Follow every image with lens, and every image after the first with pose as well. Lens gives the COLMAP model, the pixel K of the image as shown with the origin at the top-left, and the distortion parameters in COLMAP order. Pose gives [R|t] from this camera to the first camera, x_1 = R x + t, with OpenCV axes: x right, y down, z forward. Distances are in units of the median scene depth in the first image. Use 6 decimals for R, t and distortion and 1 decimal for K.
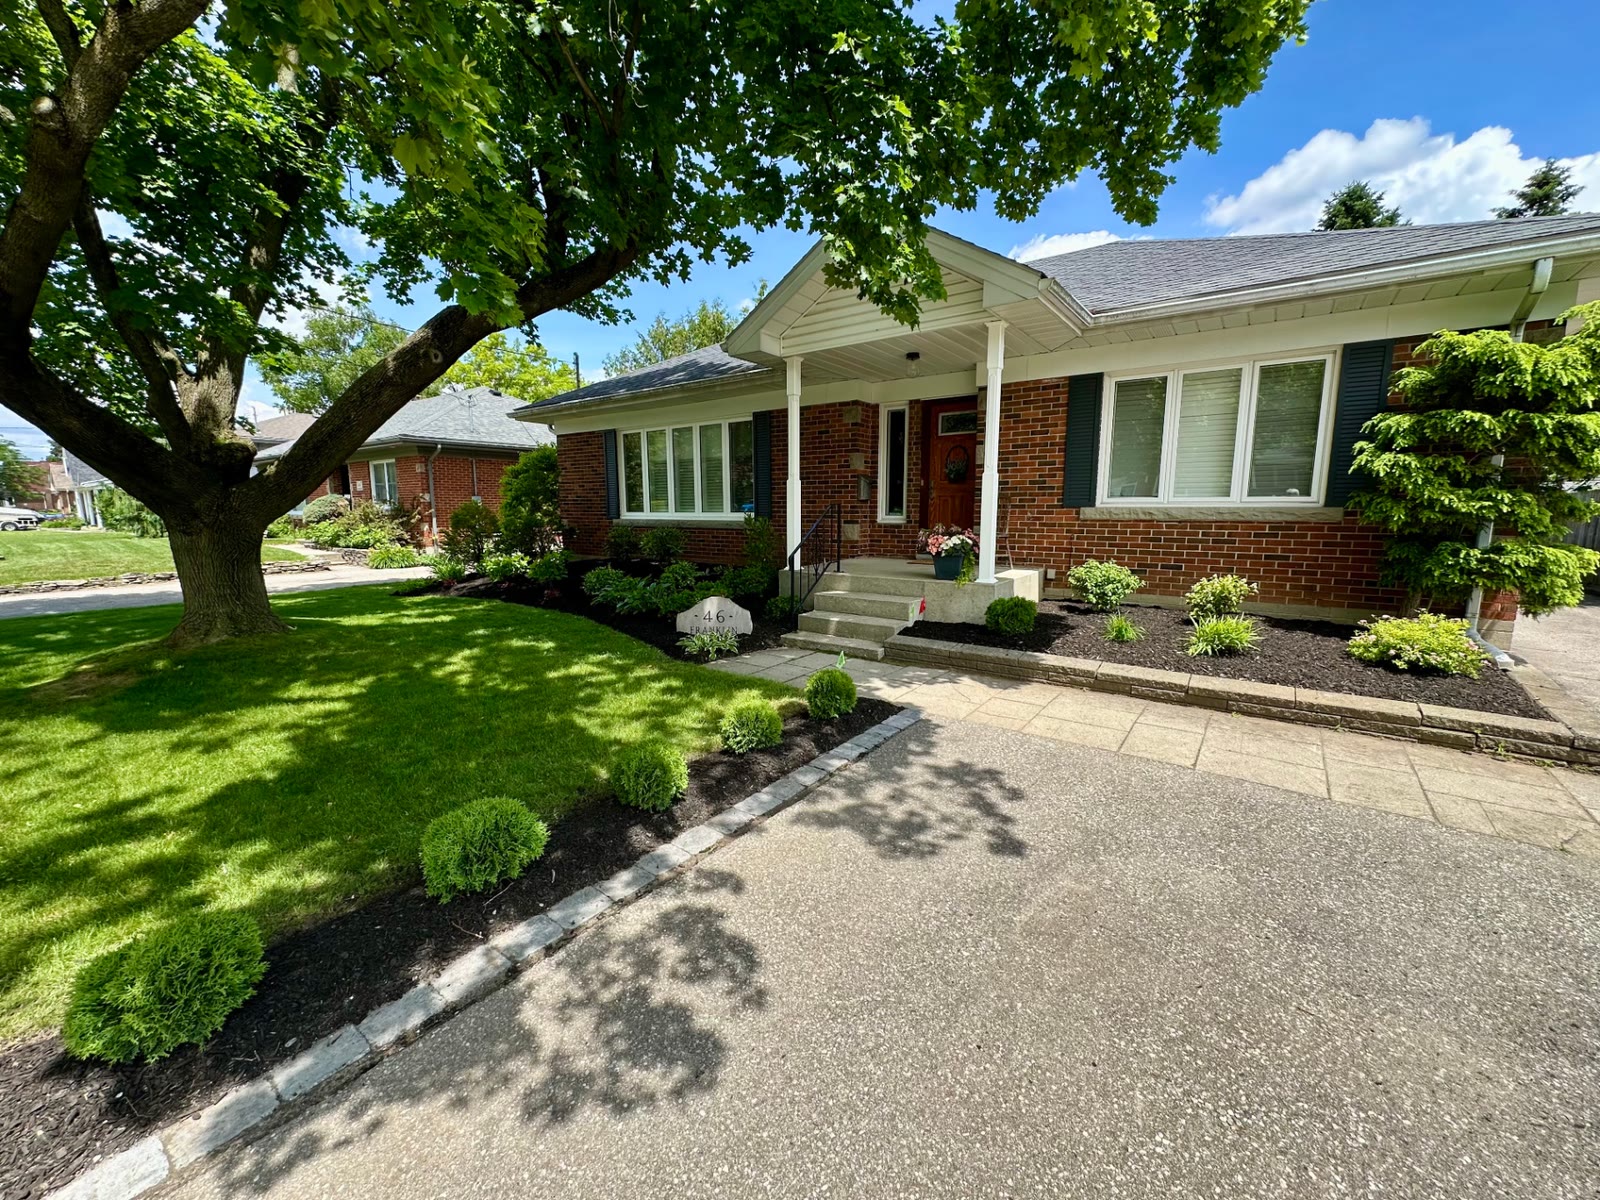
lens RADIAL K [[636.8, 0, 800.0], [0, 636.8, 600.0], [0, 0, 1]] dist [-0.002088, 0.000389]
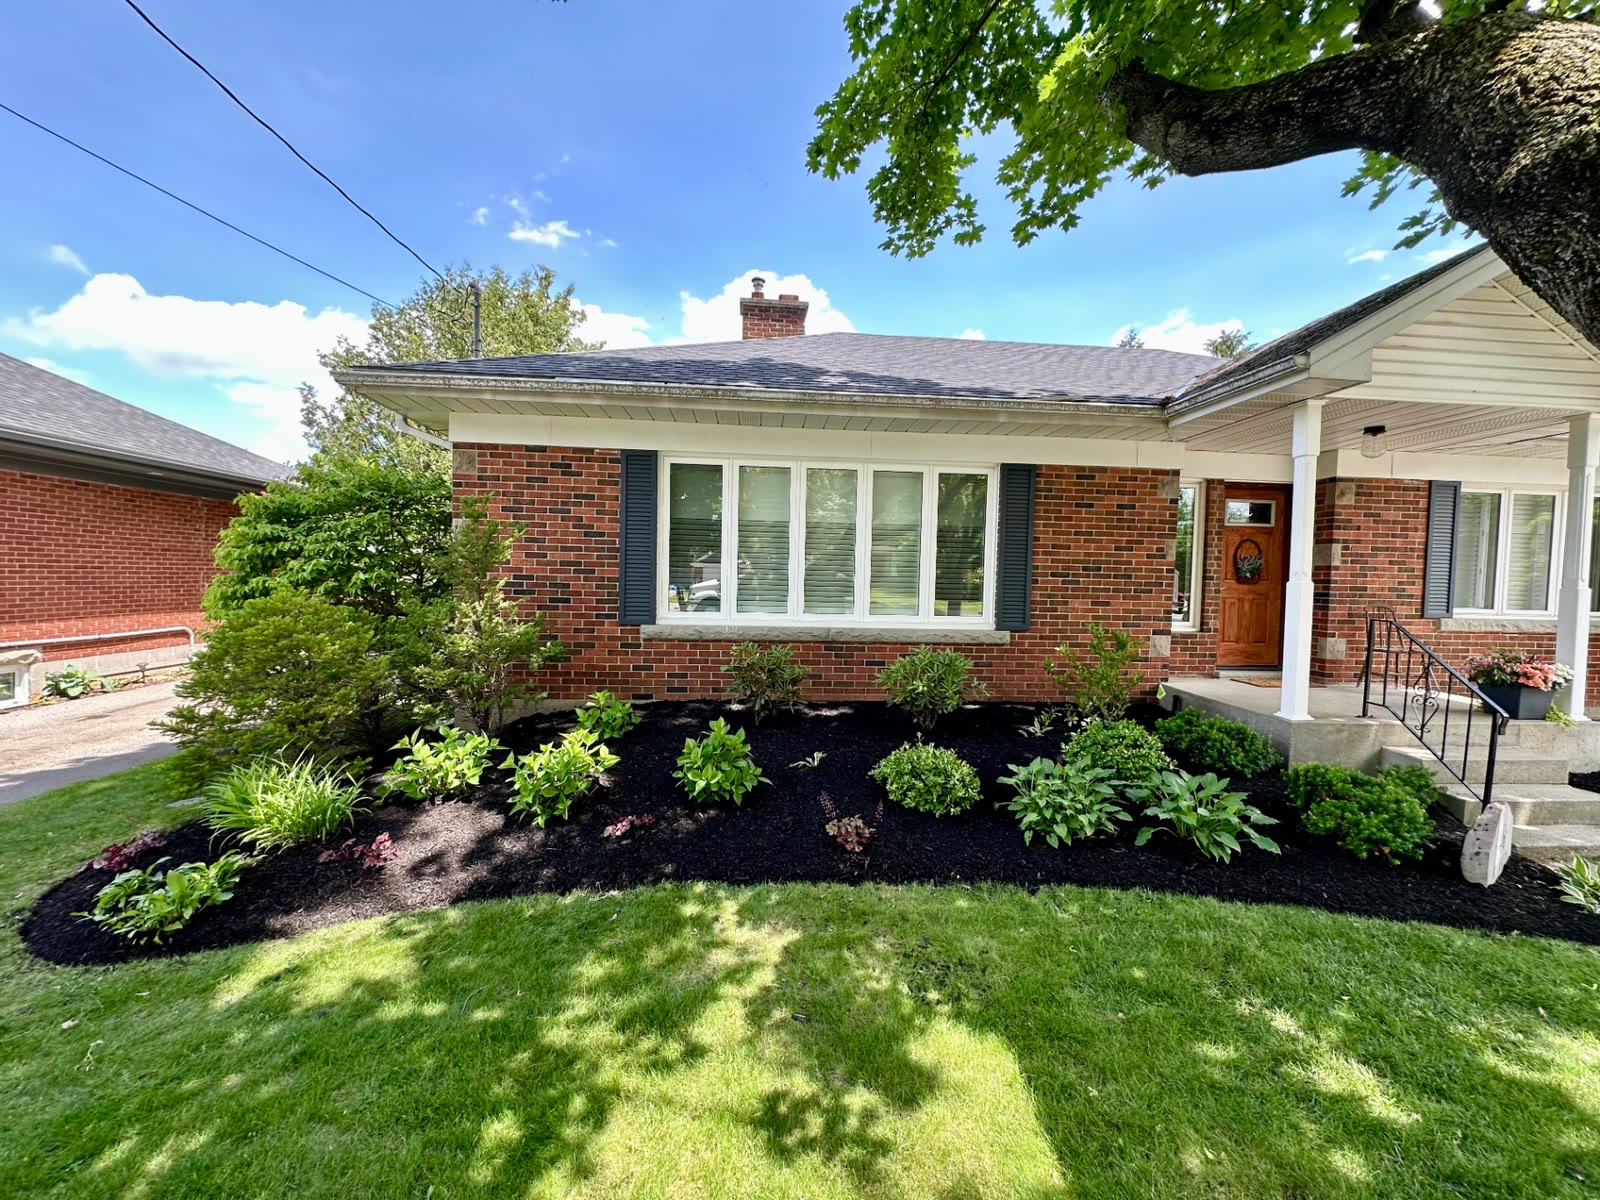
lens RADIAL K [[636.0, 0, 800.0], [0, 636.0, 600.0], [0, 0, 1]] dist [-0.001636, -0.000077]
pose [[0.757495, -0.004592, 0.652825, -1.014068], [0.070278, 0.994738, -0.074548, -0.194058], [-0.649048, 0.102349, 0.753831, 1.037794]]
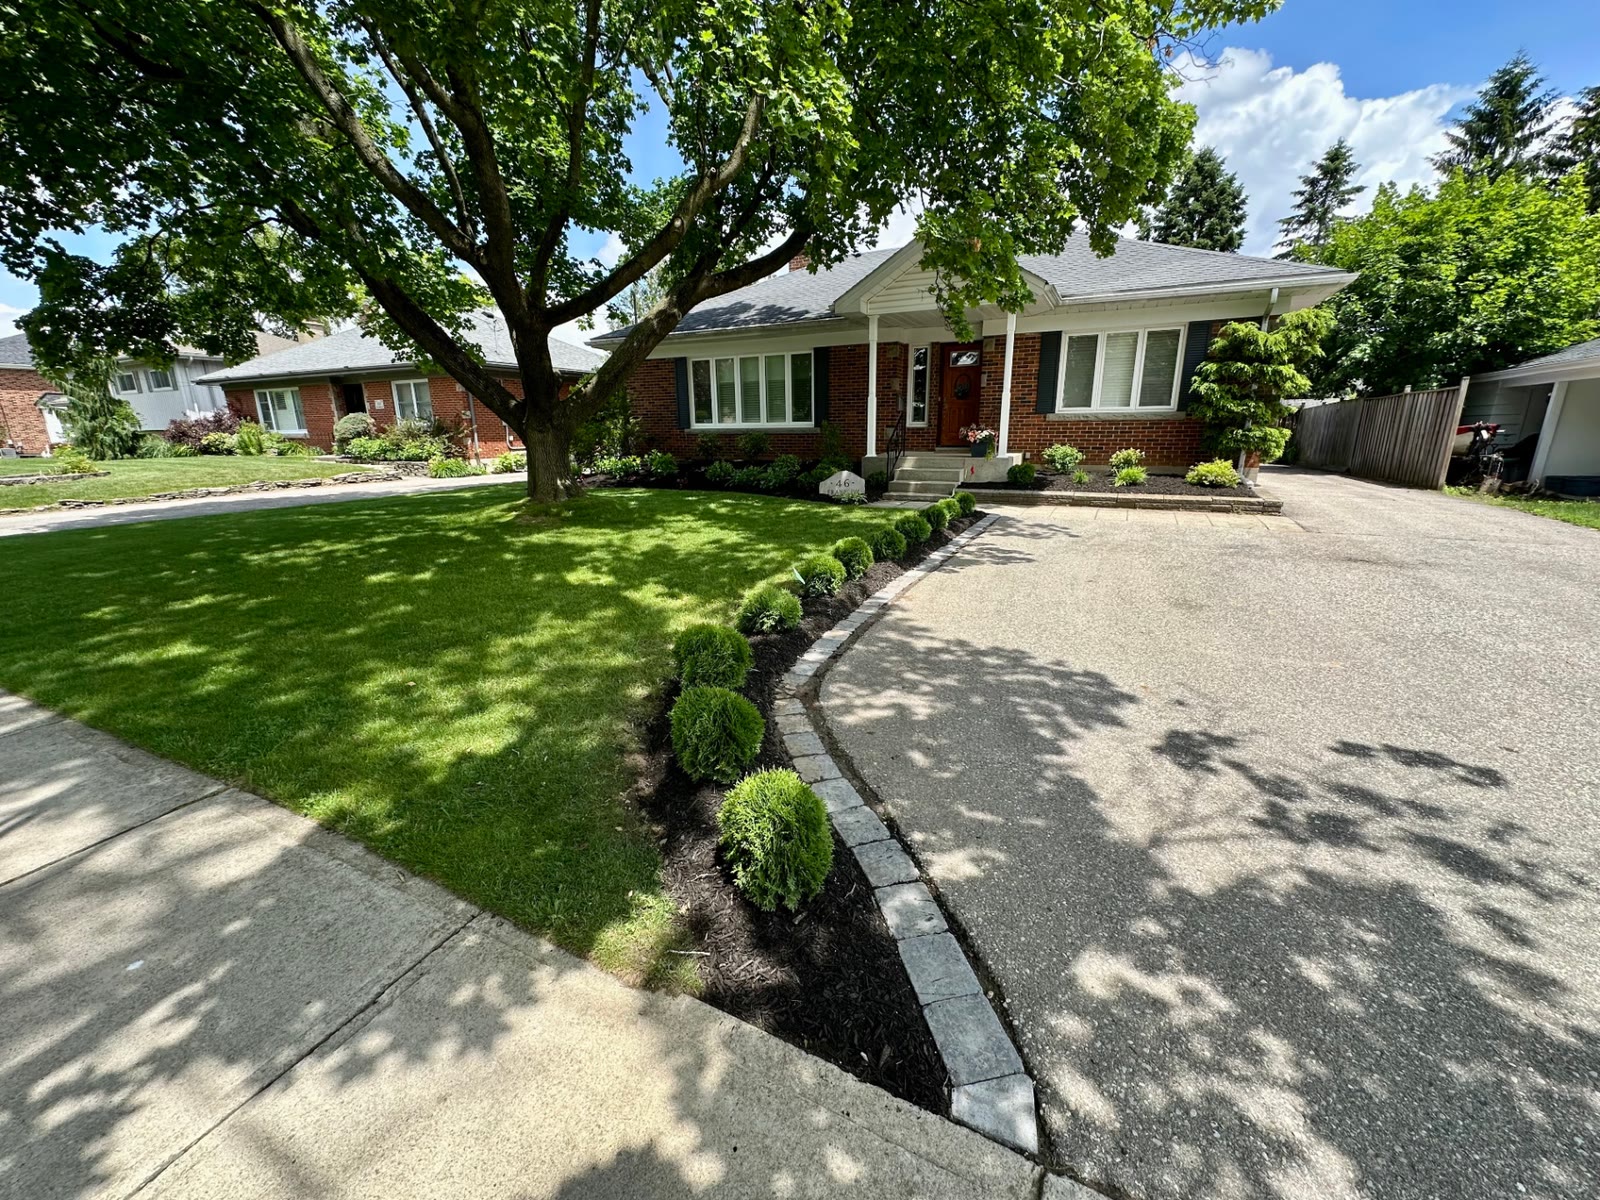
lens RADIAL K [[643.4, 0, 800.0], [0, 643.4, 600.0], [0, 0, 1]] dist [-0.000878, 0.000398]
pose [[0.984516, -0.054106, 0.166734, -0.577365], [0.034309, 0.992252, 0.119409, 0.132251], [-0.171903, -0.111840, 0.978745, -0.681461]]
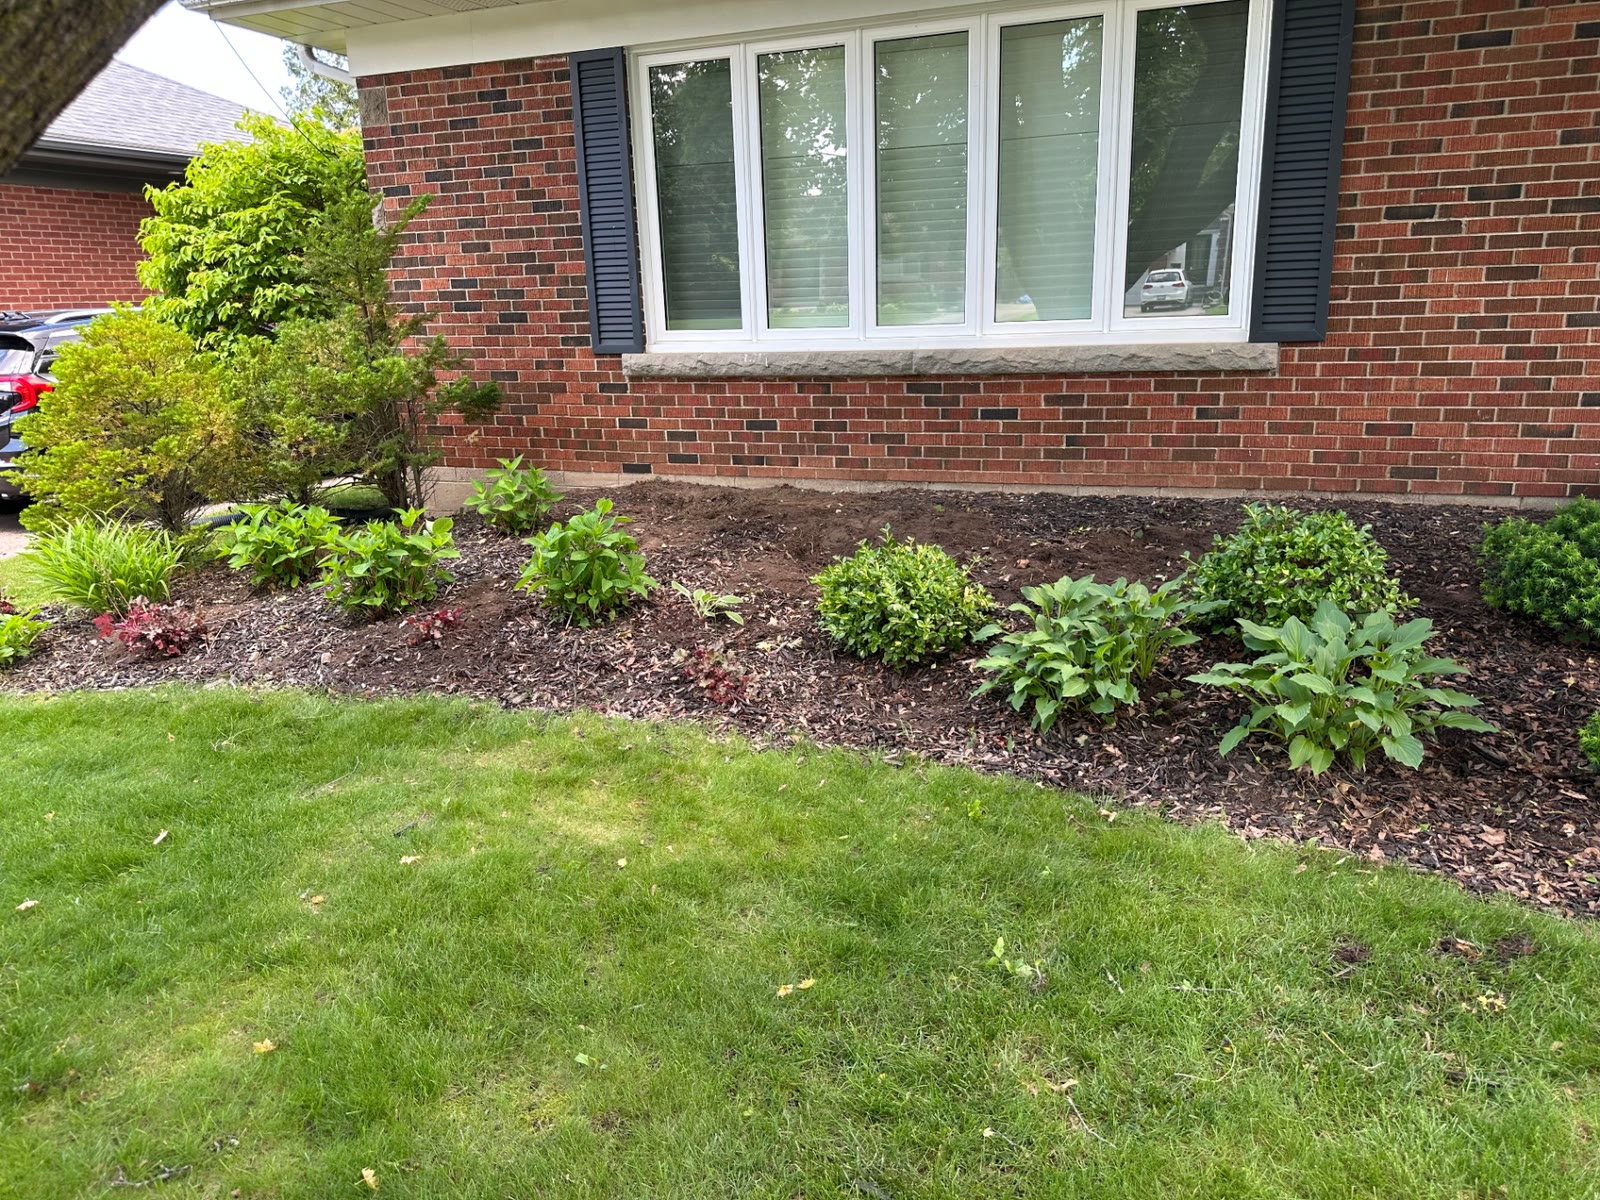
lens RADIAL K [[1136.8, 0, 800.0], [0, 1136.8, 600.0], [0, 0, 1]] dist [0.037587, -0.043761]
pose [[0.964648, -0.093440, 0.246421, -0.692278], [0.065797, 0.990815, 0.118133, -0.129145], [-0.255196, -0.097743, 0.961936, 0.814715]]
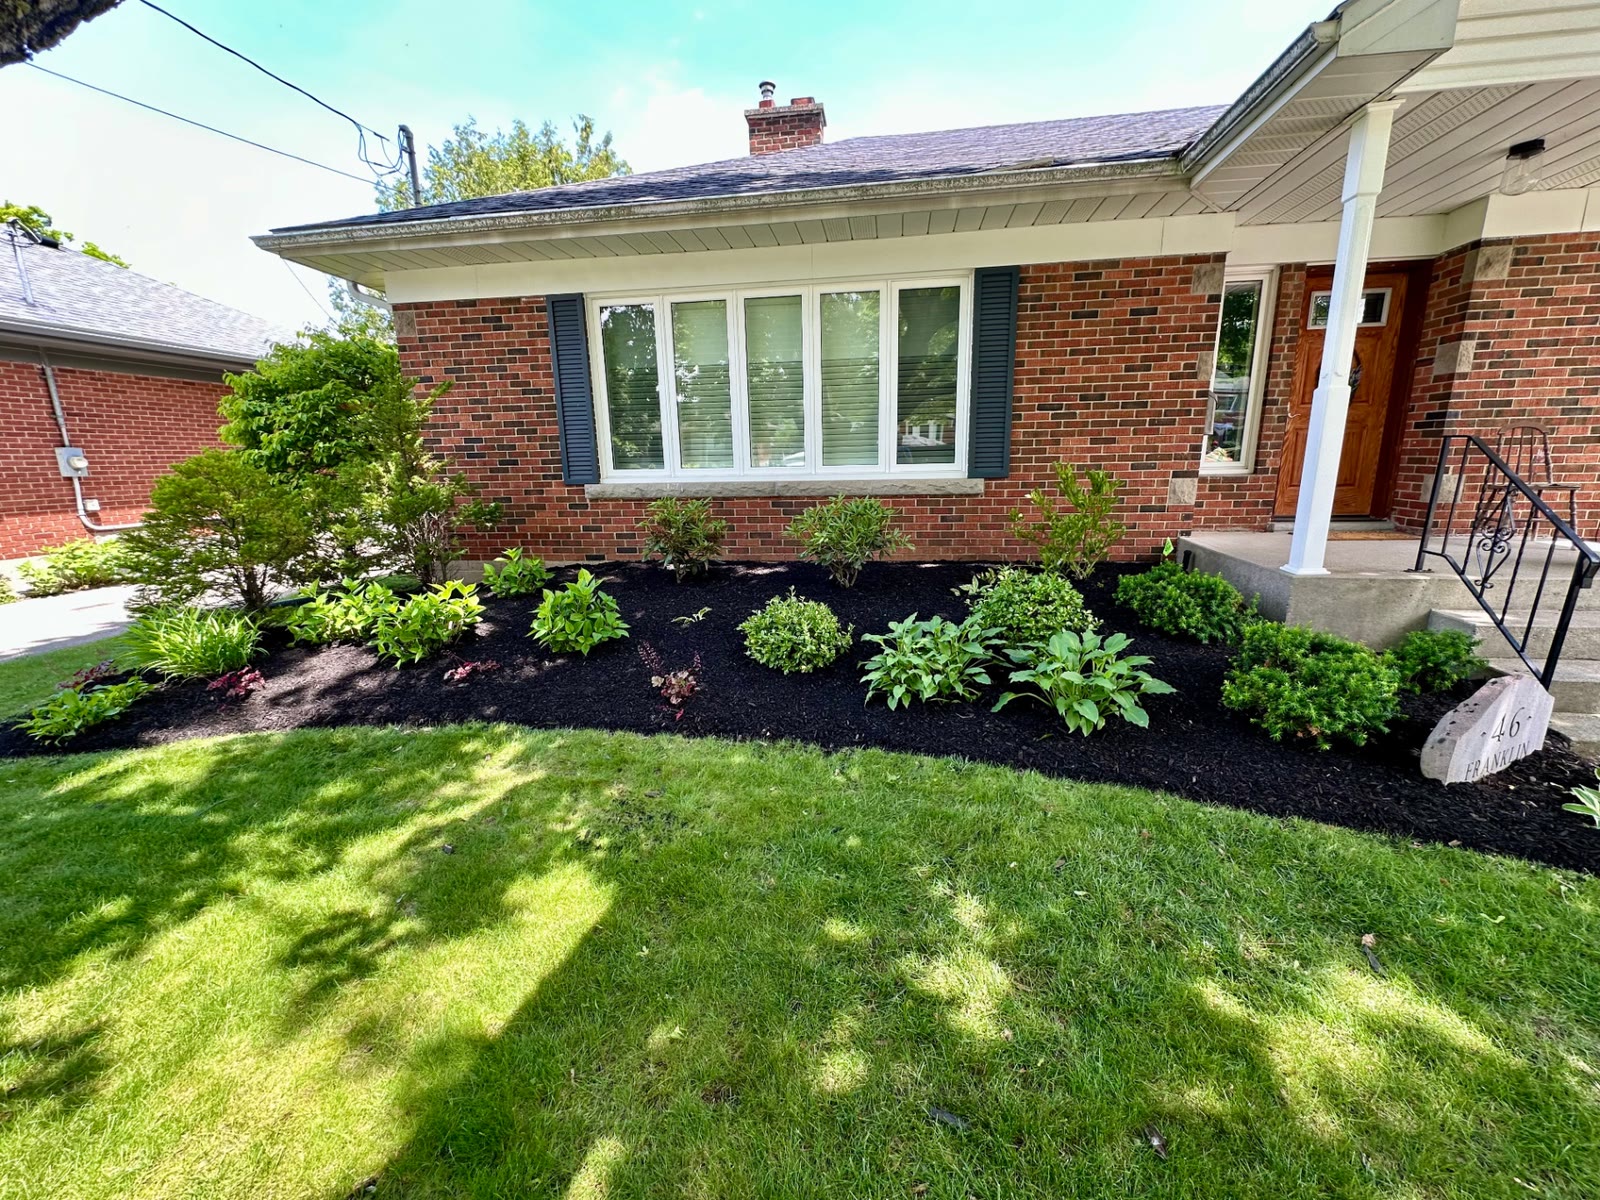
lens RADIAL K [[636.8, 0, 800.0], [0, 636.8, 600.0], [0, 0, 1]] dist [-0.002088, 0.000389]
pose [[0.882288, -0.119289, 0.455344, -0.736339], [0.086648, 0.991983, 0.091985, -0.134278], [-0.462666, -0.041703, 0.885551, 0.929418]]
